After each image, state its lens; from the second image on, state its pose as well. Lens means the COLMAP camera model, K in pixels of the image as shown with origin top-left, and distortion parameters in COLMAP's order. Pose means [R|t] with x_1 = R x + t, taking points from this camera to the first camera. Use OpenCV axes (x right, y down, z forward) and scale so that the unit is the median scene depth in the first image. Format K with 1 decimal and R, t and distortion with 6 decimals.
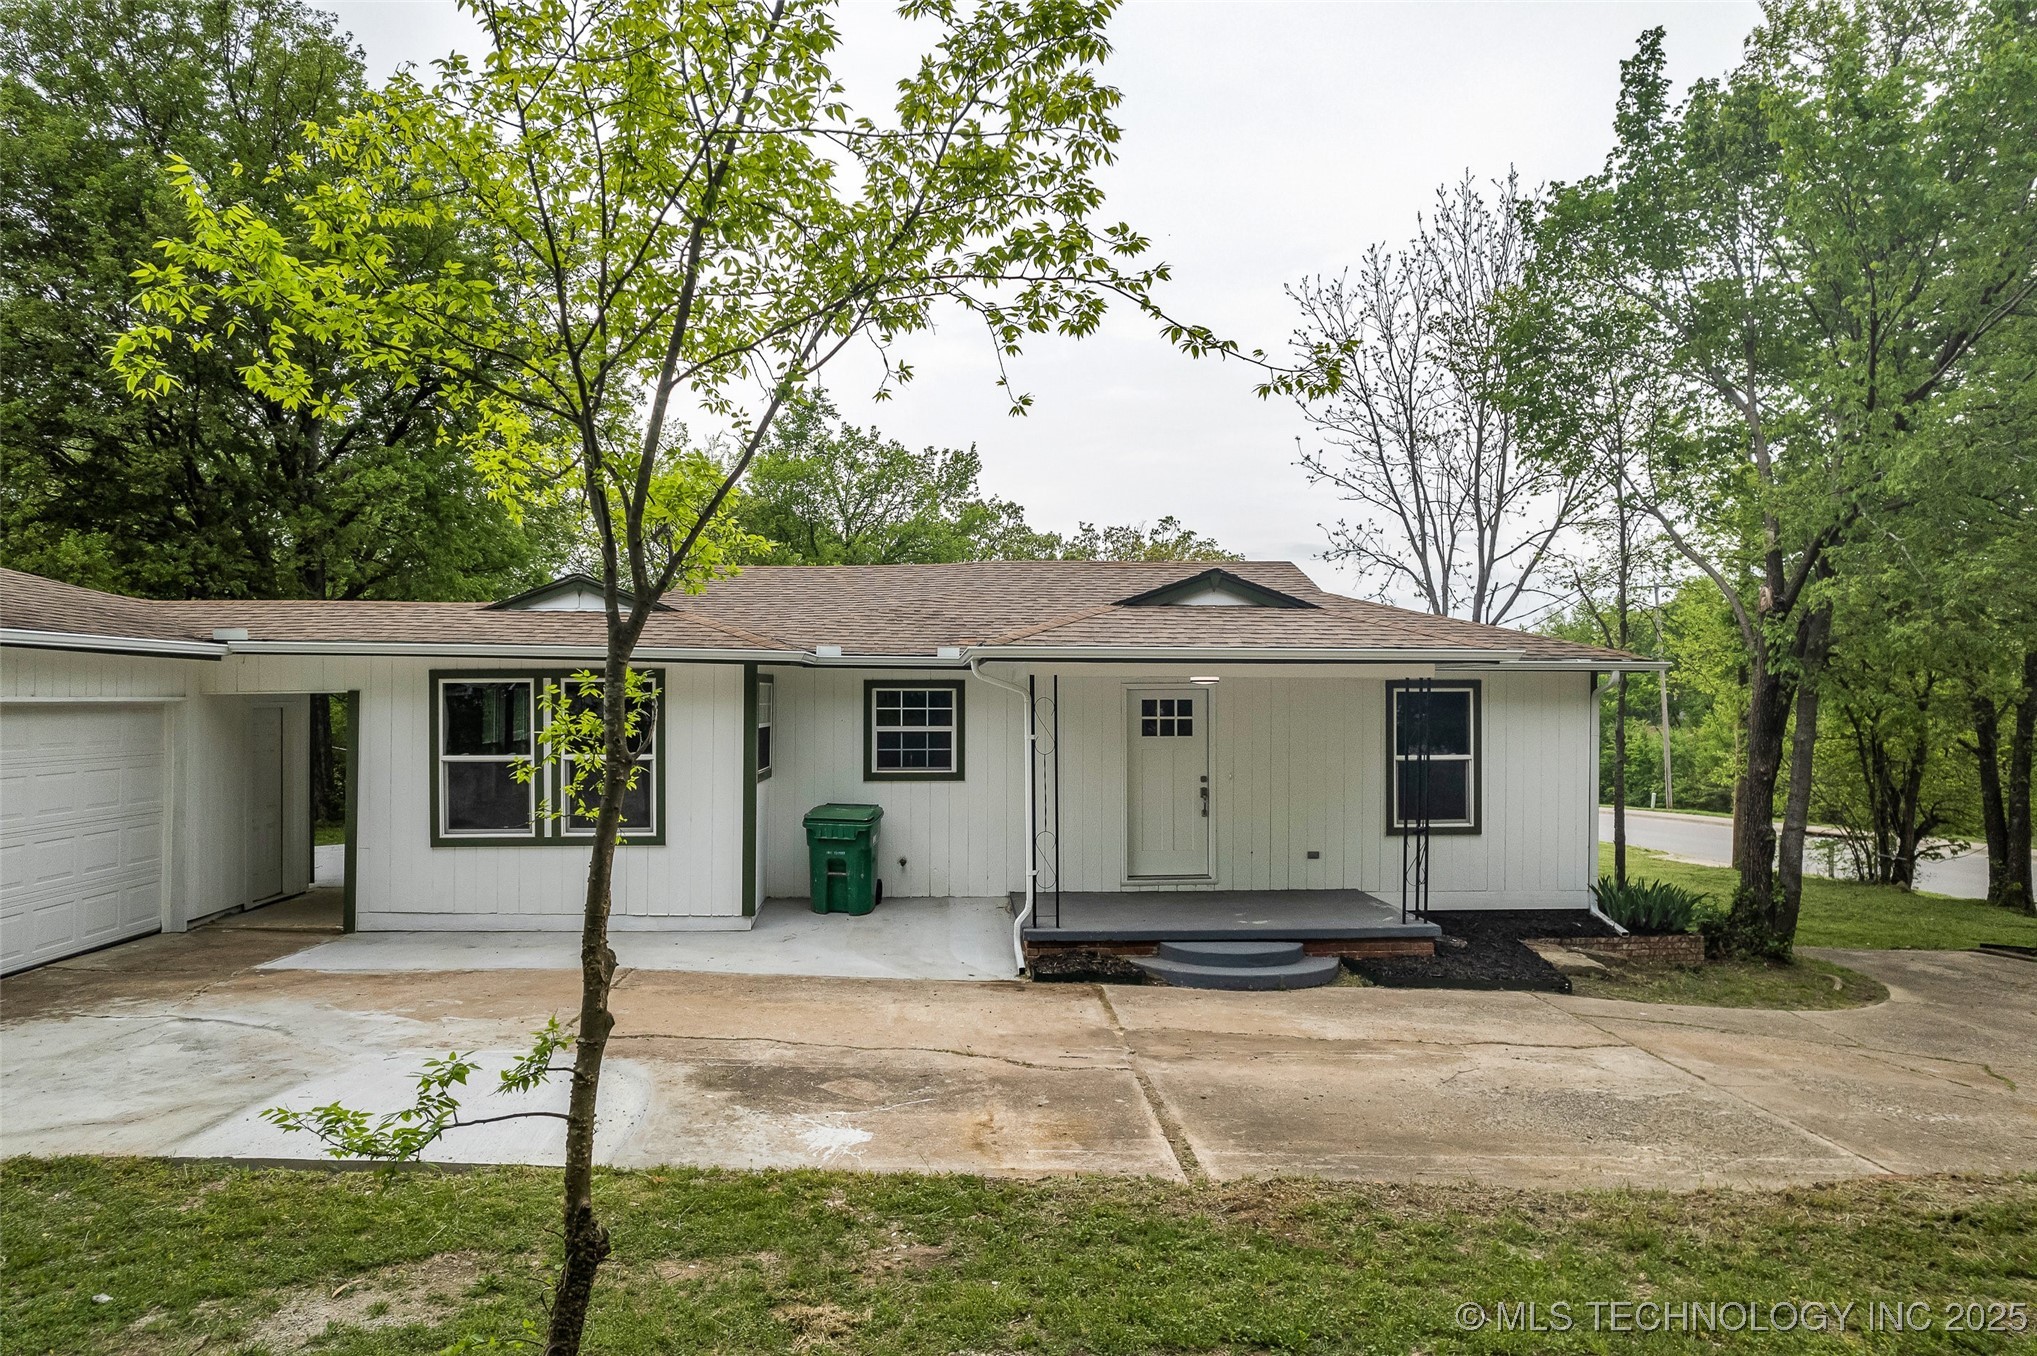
lens RADIAL K [[1326.3, 0, 1017.9], [0, 1326.3, 679.2], [0, 0, 1]] dist [-0.063198, 0.046415]
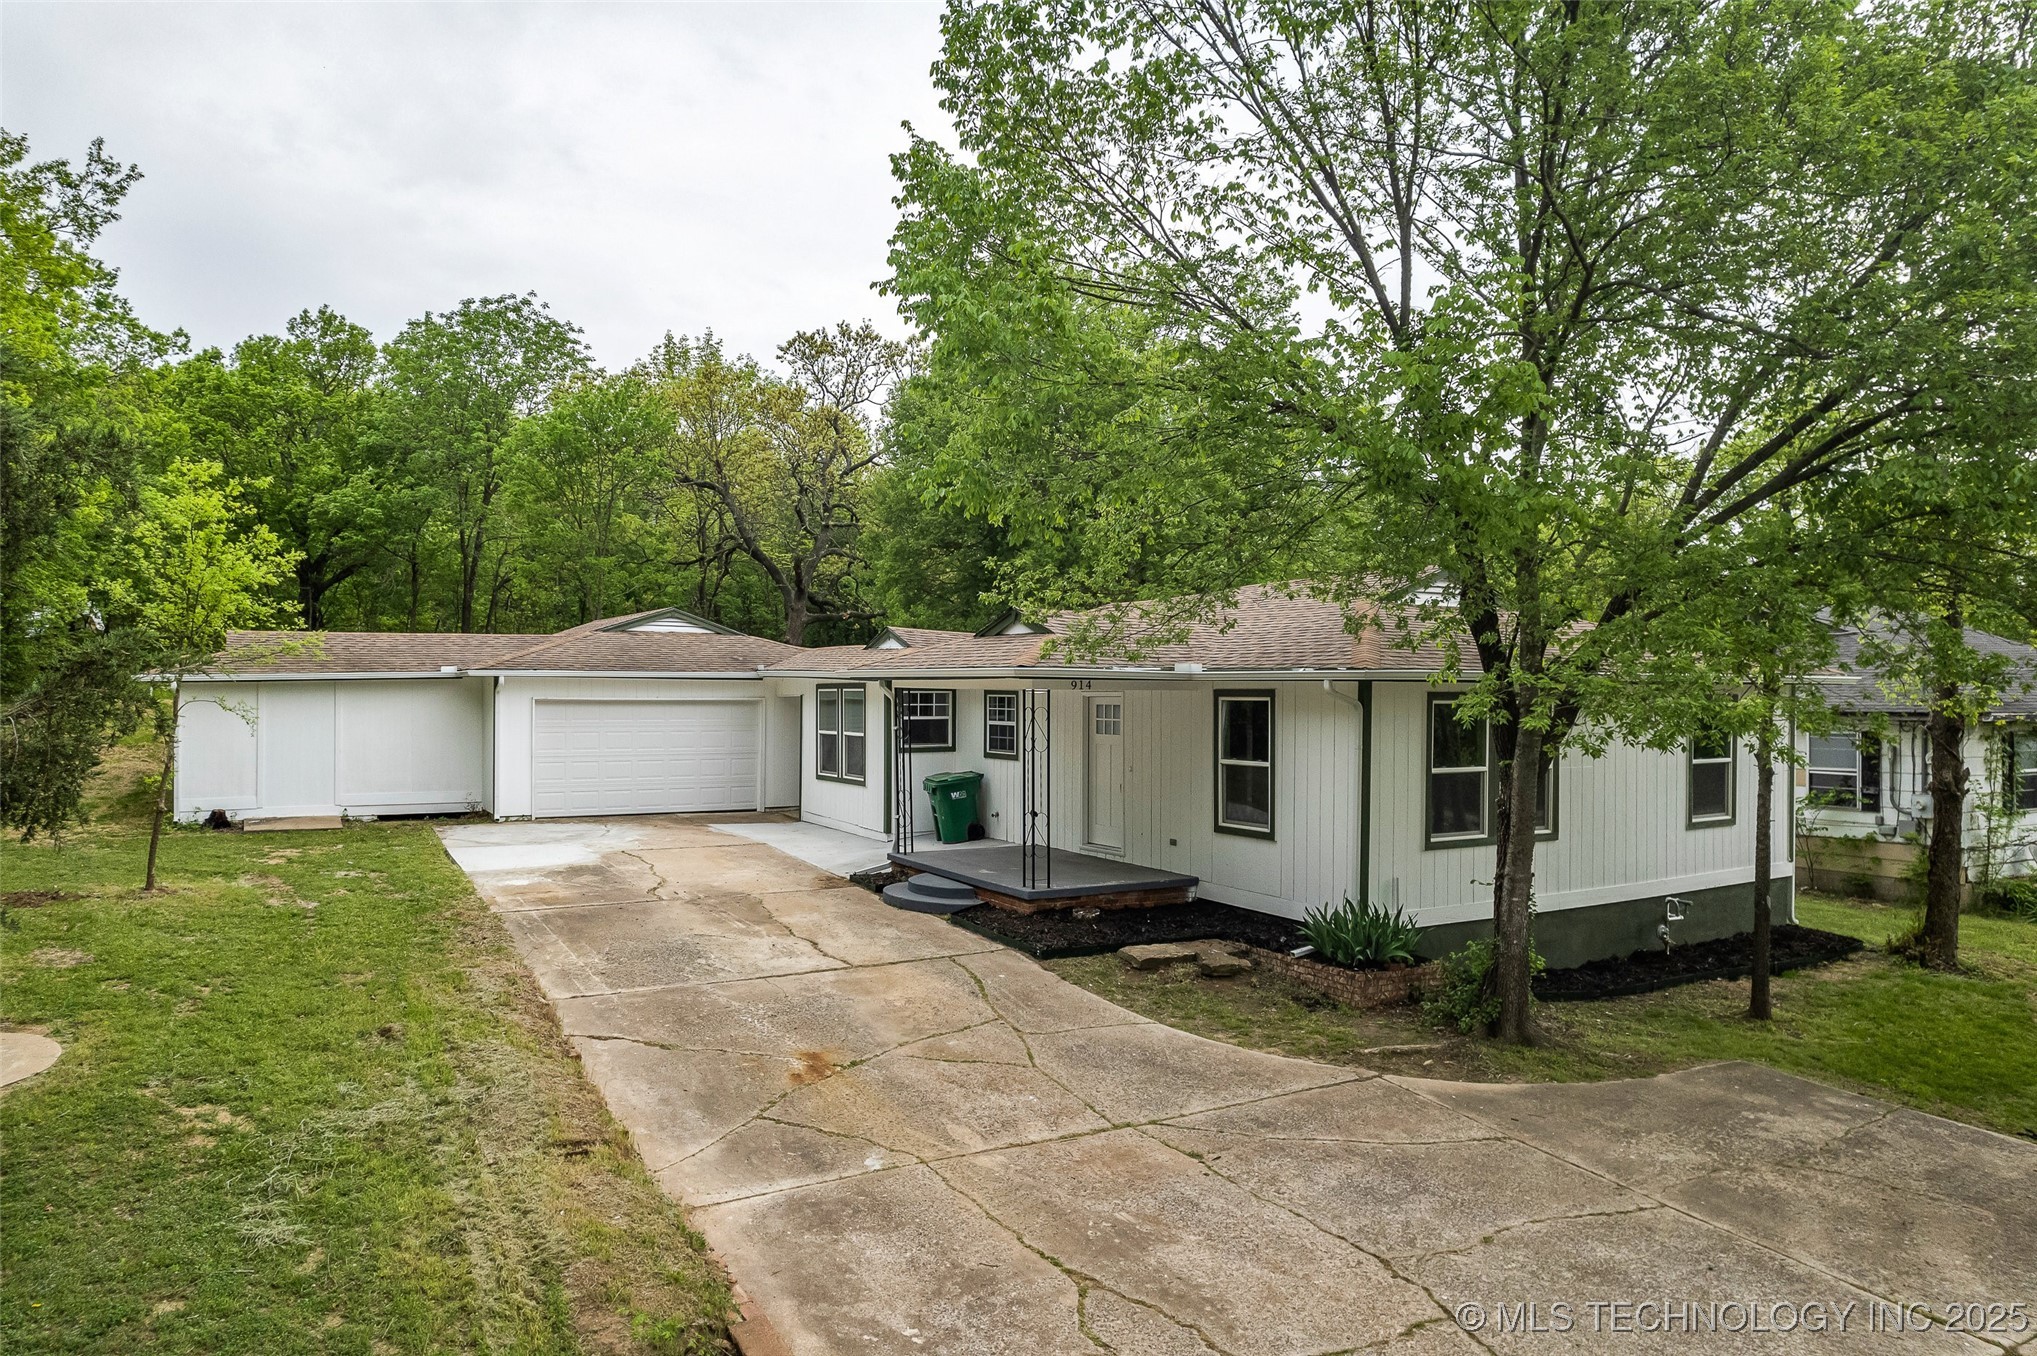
lens RADIAL K [[1326.3, 0, 1019.8], [0, 1326.3, 675.3], [0, 0, 1]] dist [-0.063198, 0.046415]
pose [[0.443695, -0.009050, -0.896132, 1.333478], [0.004058, 0.999959, -0.008089, -0.002401], [0.896169, -0.000047, 0.443714, 0.422434]]
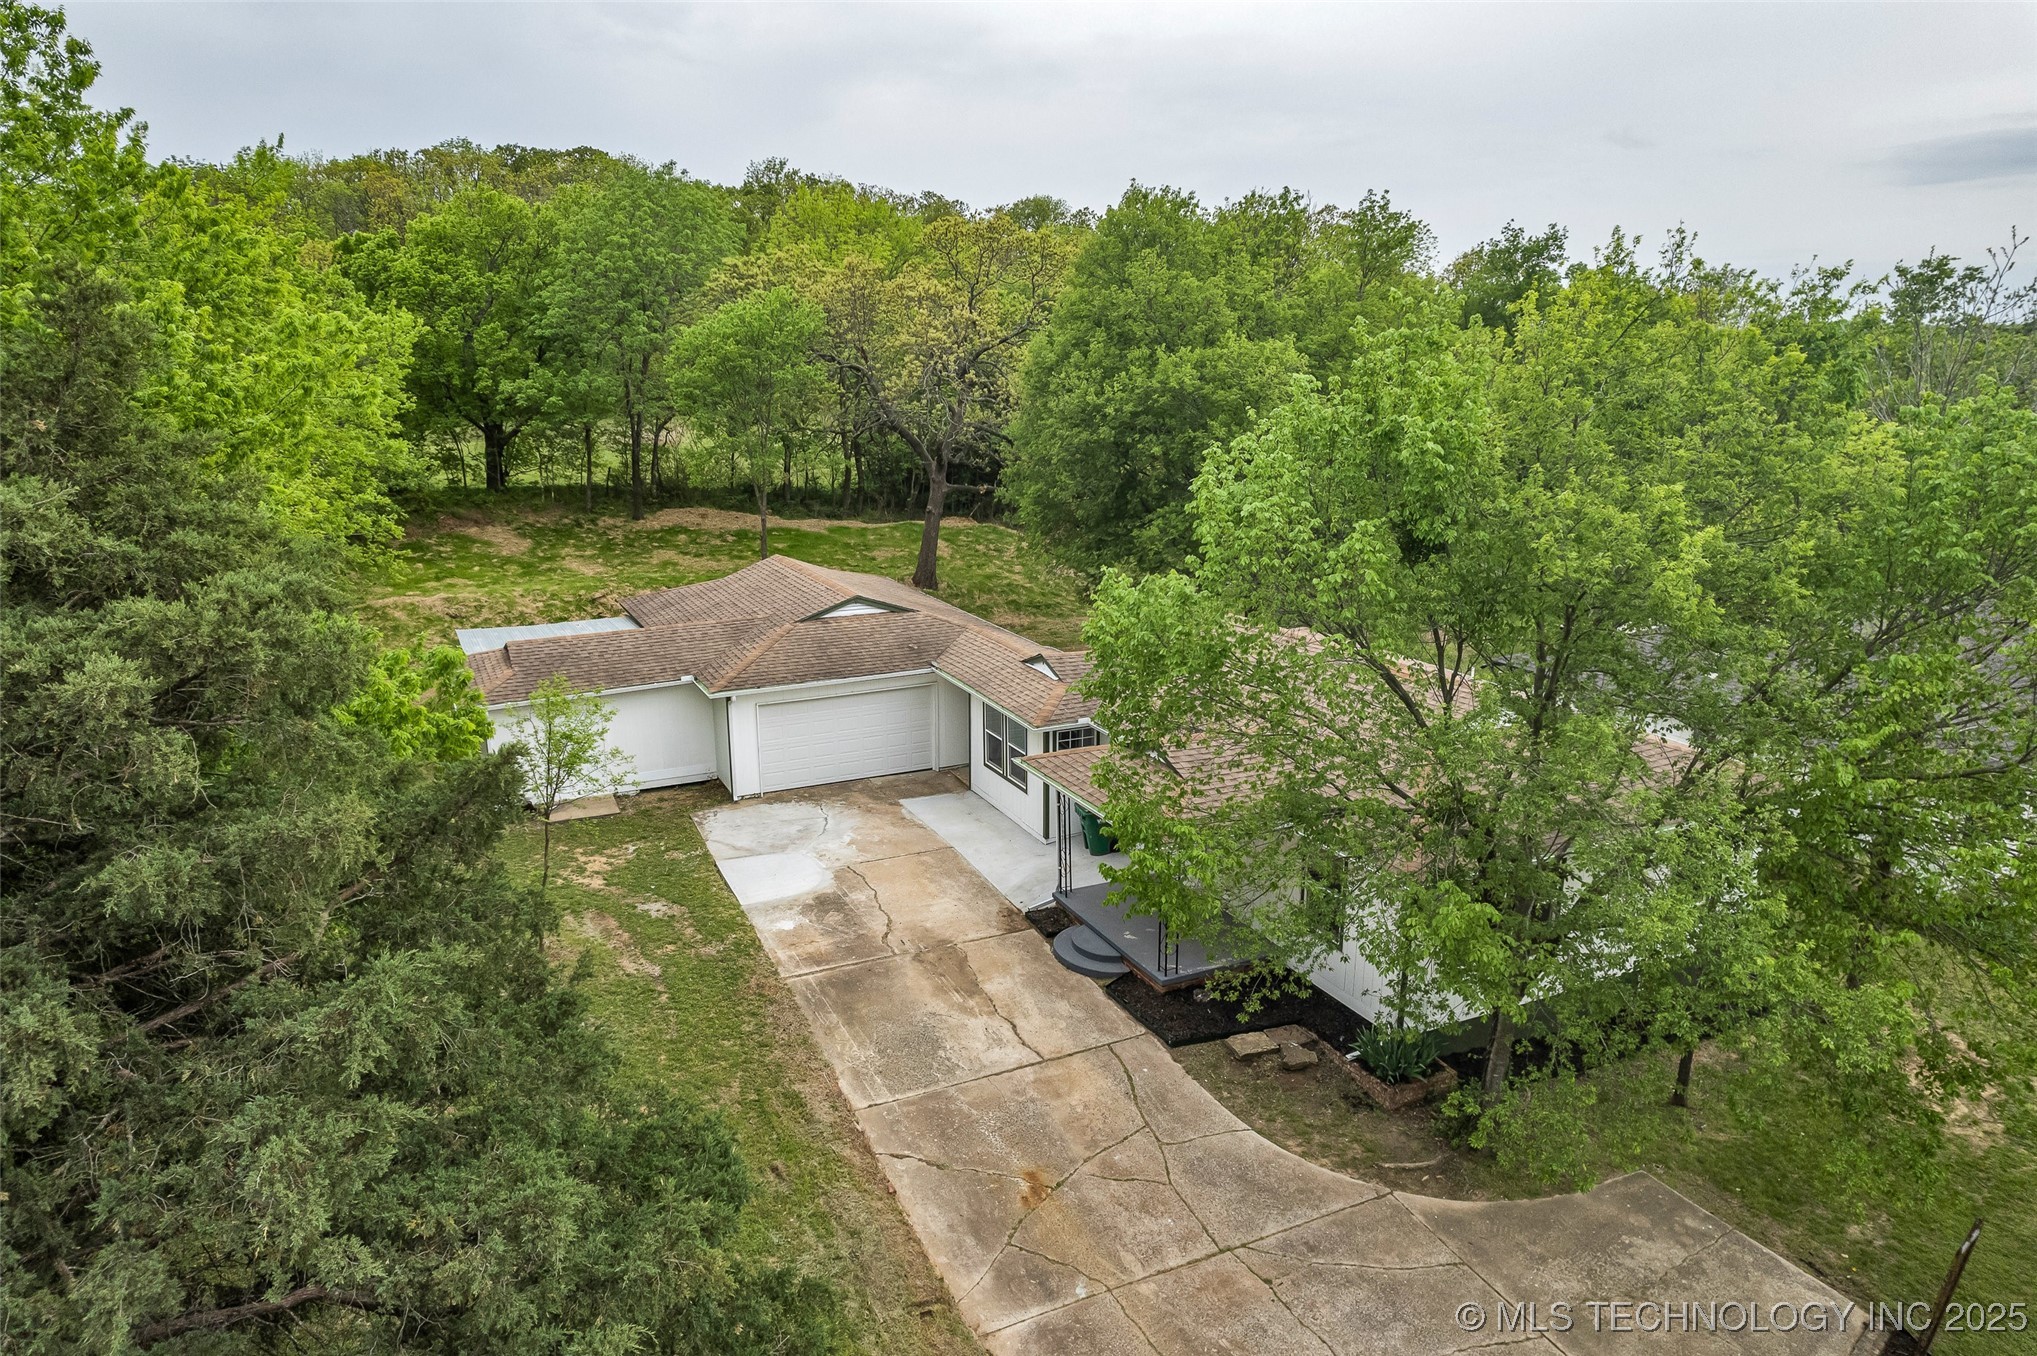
lens RADIAL K [[1326.3, 0, 1016.9], [0, 1326.3, 669.5], [0, 0, 1]] dist [-0.063198, 0.046415]
pose [[0.369758, 0.214843, -0.903948, 1.614174], [0.014145, 0.971485, 0.236681, -0.576245], [0.929020, -0.100301, 0.356175, 0.239040]]
